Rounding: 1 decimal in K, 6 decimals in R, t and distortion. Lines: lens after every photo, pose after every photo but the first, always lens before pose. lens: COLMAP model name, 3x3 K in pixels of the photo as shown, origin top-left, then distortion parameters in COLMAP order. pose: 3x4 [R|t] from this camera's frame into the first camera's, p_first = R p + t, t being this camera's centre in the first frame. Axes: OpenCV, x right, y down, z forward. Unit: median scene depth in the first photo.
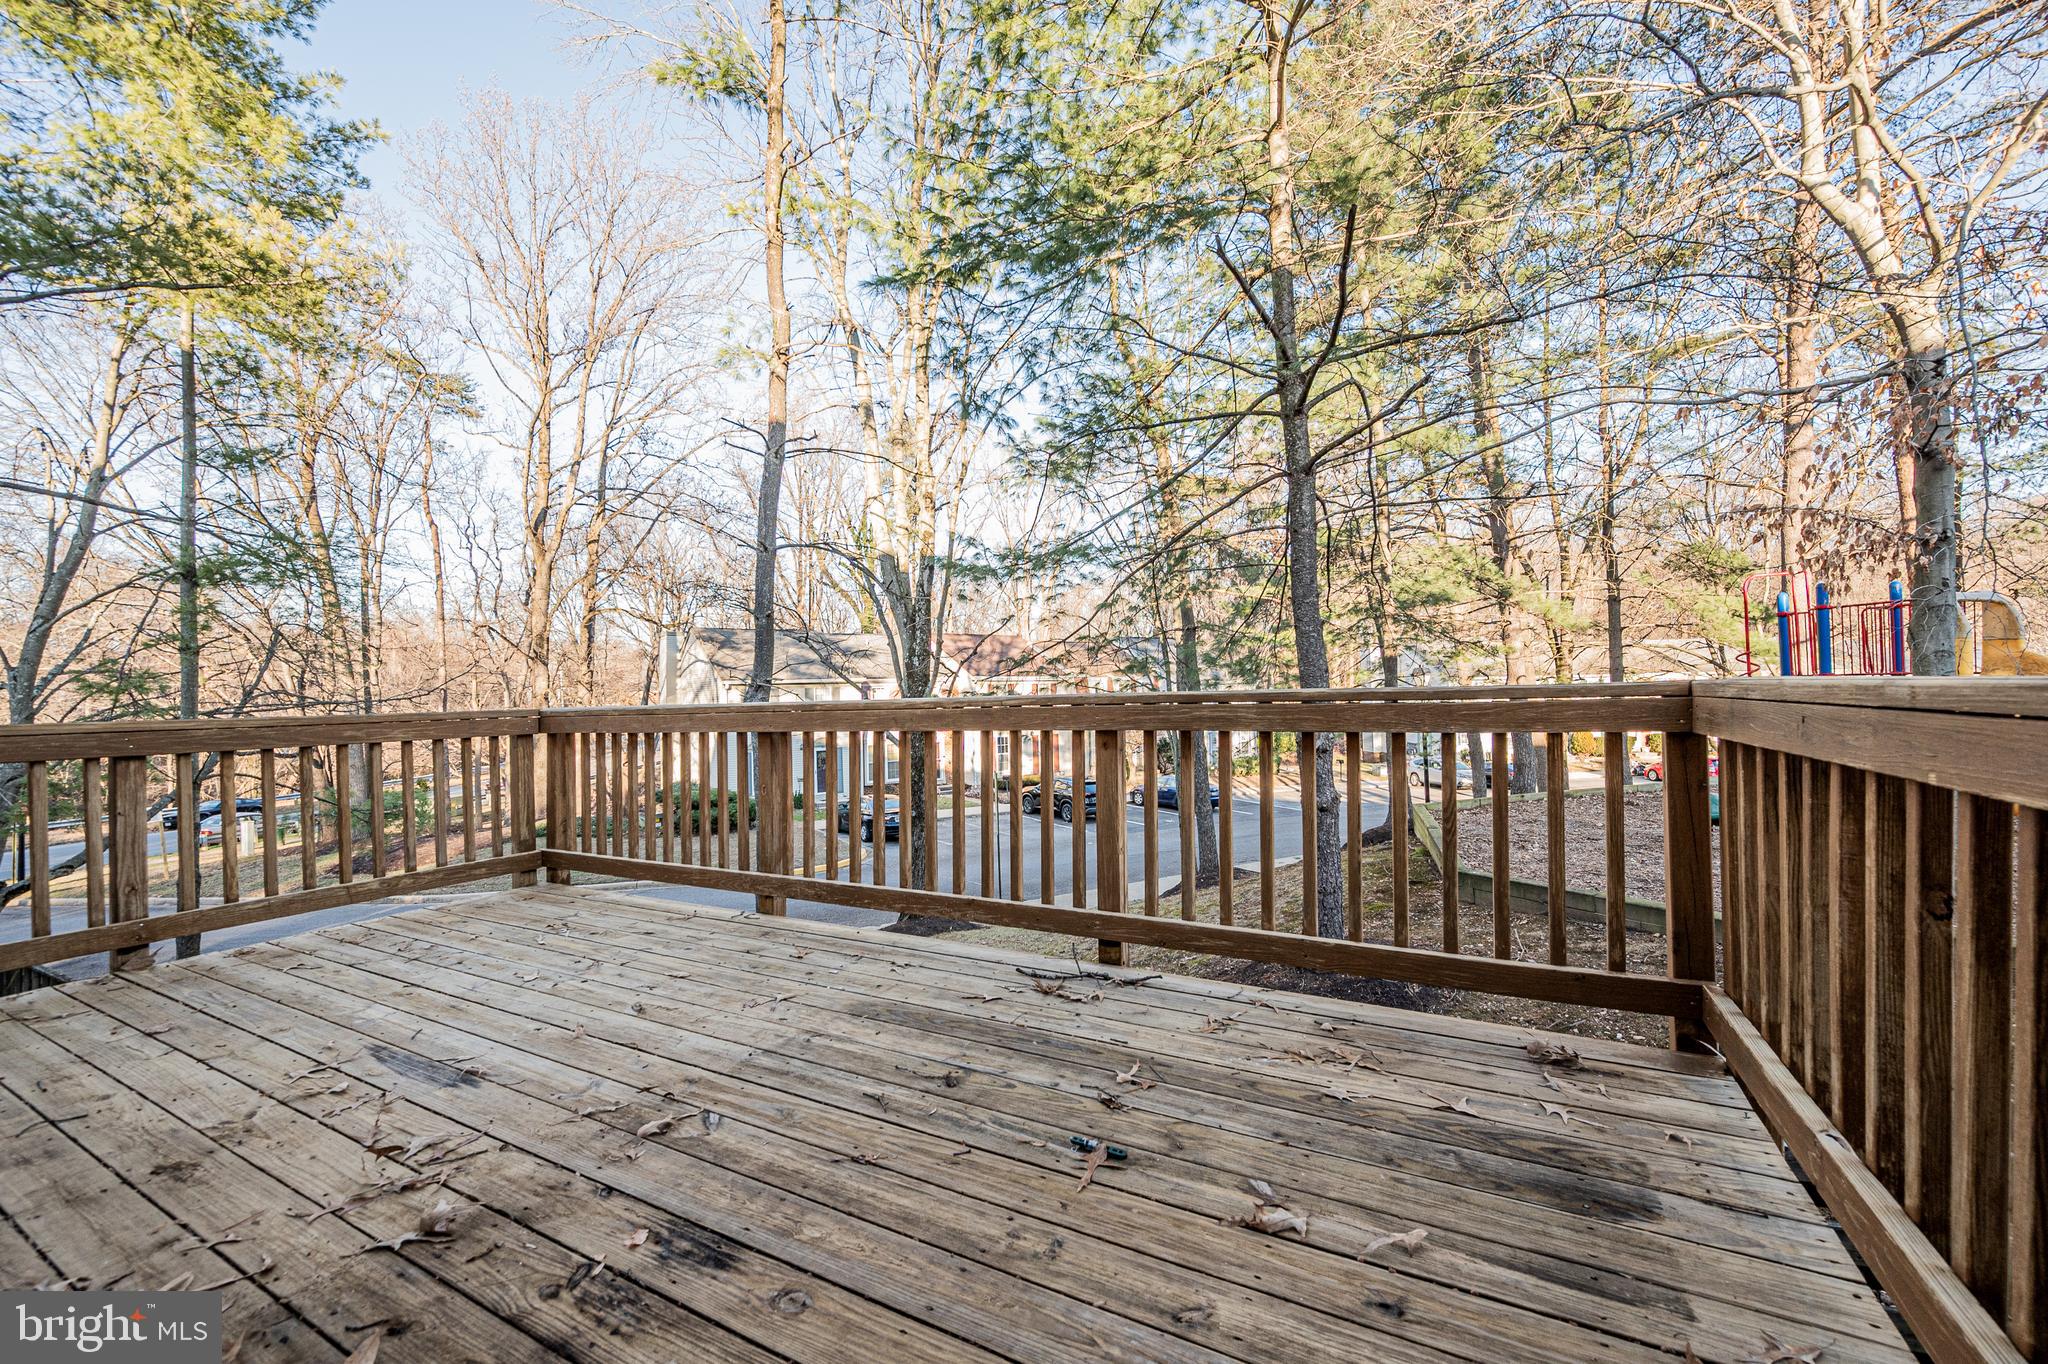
lens RADIAL K [[788.6, 0, 1024.0], [0, 788.6, 682.0], [0, 0, 1]] dist [0.001456, 0.000179]
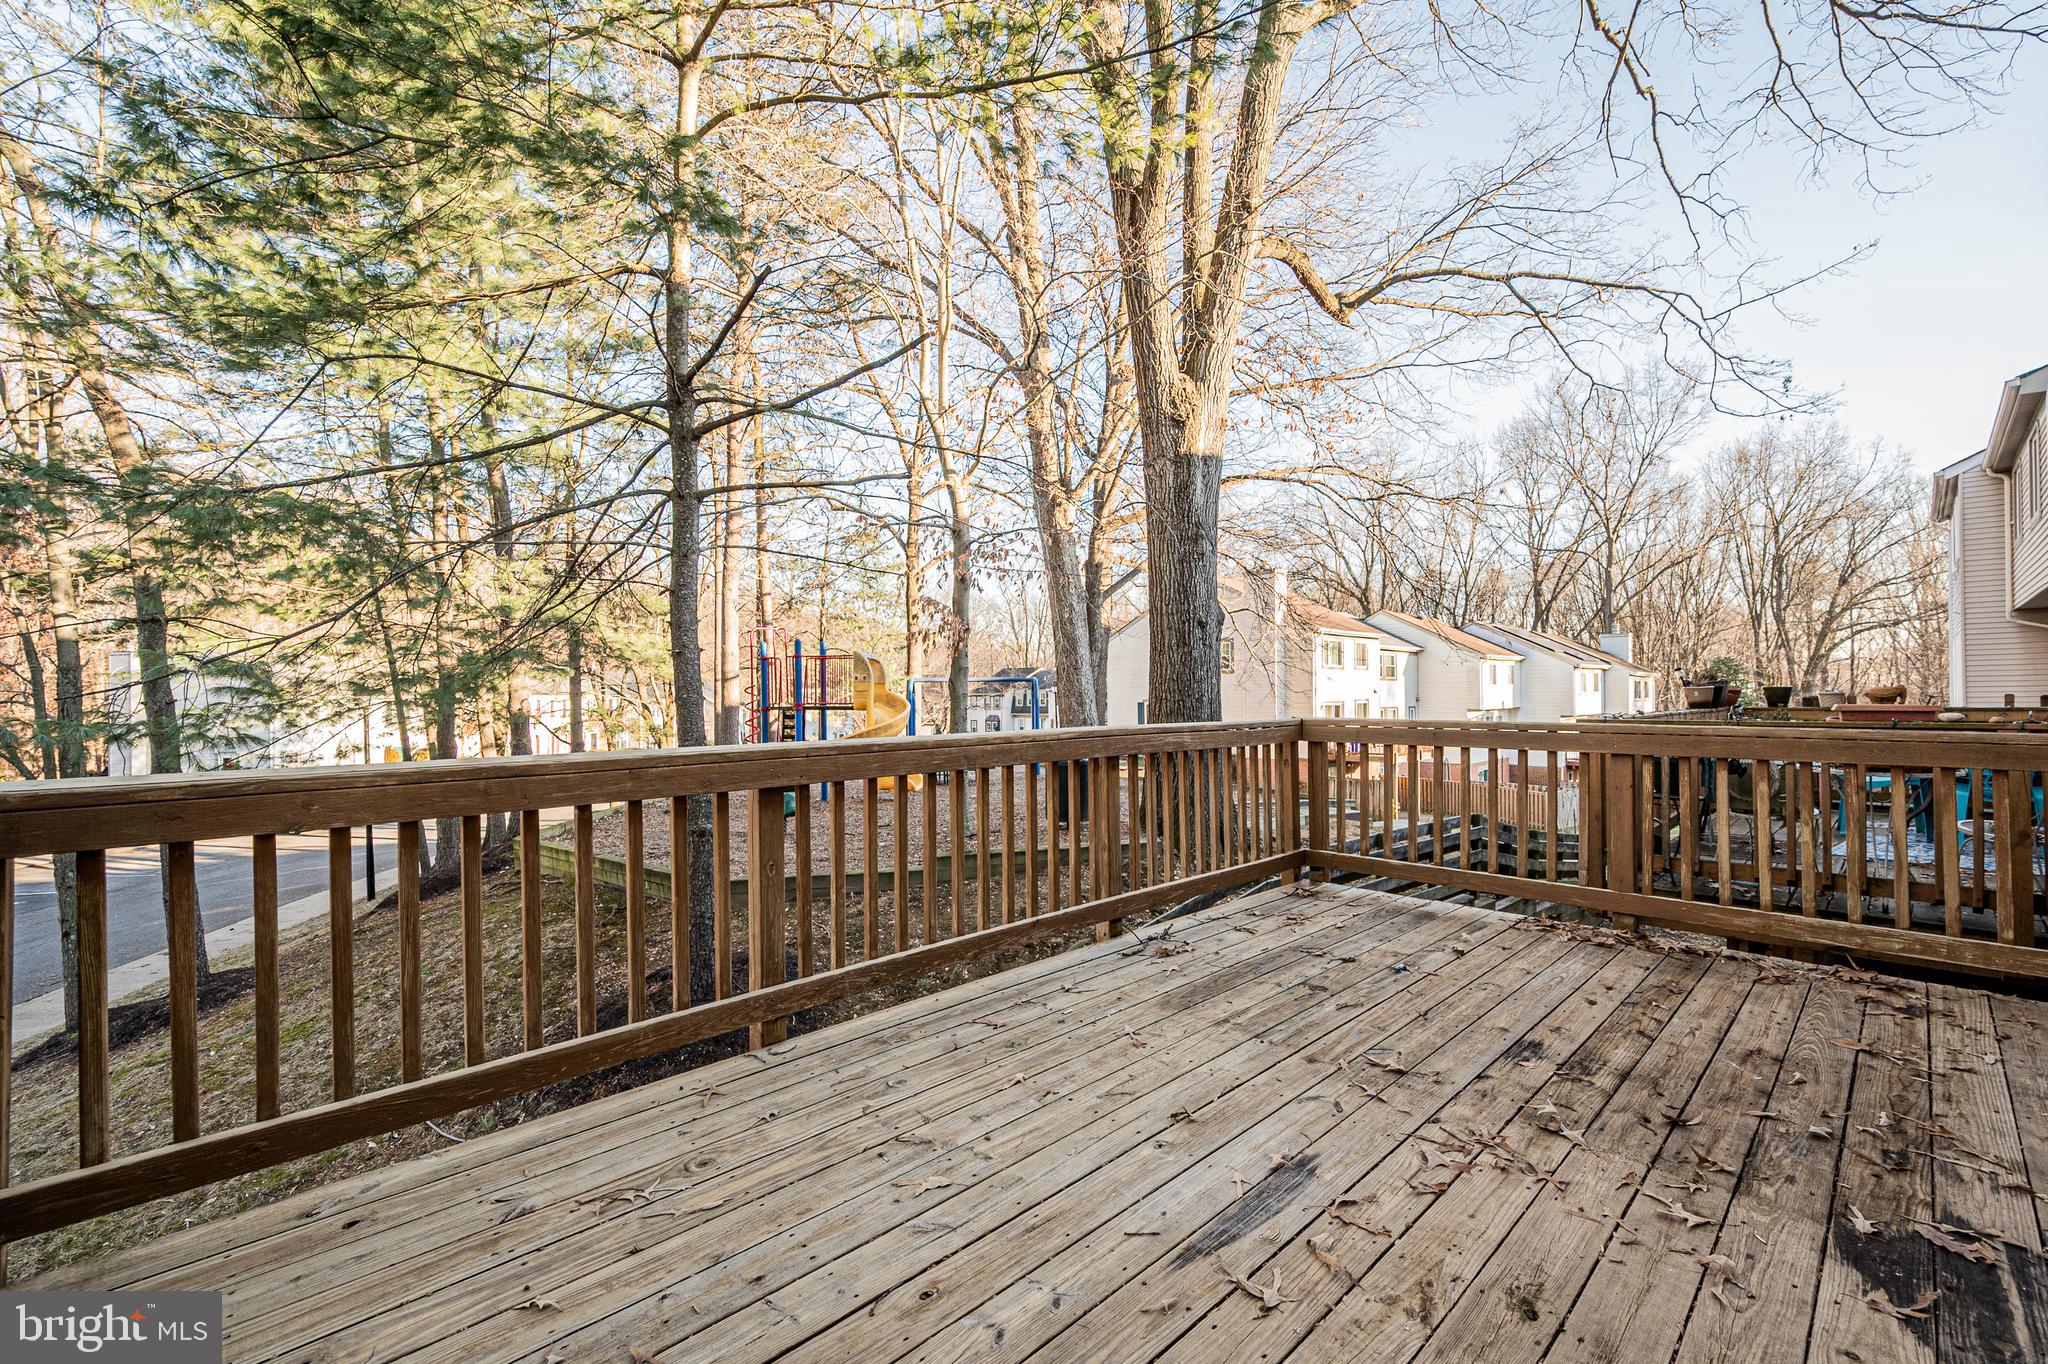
lens RADIAL K [[843.6, 0, 1033.9], [0, 843.6, 701.1], [0, 0, 1]] dist [0.001269, 0.000077]
pose [[0.310315, 0.021722, 0.950386, -1.592286], [-0.013503, 0.999739, -0.018441, 0.013774], [-0.950538, -0.007110, 0.310527, 0.934817]]
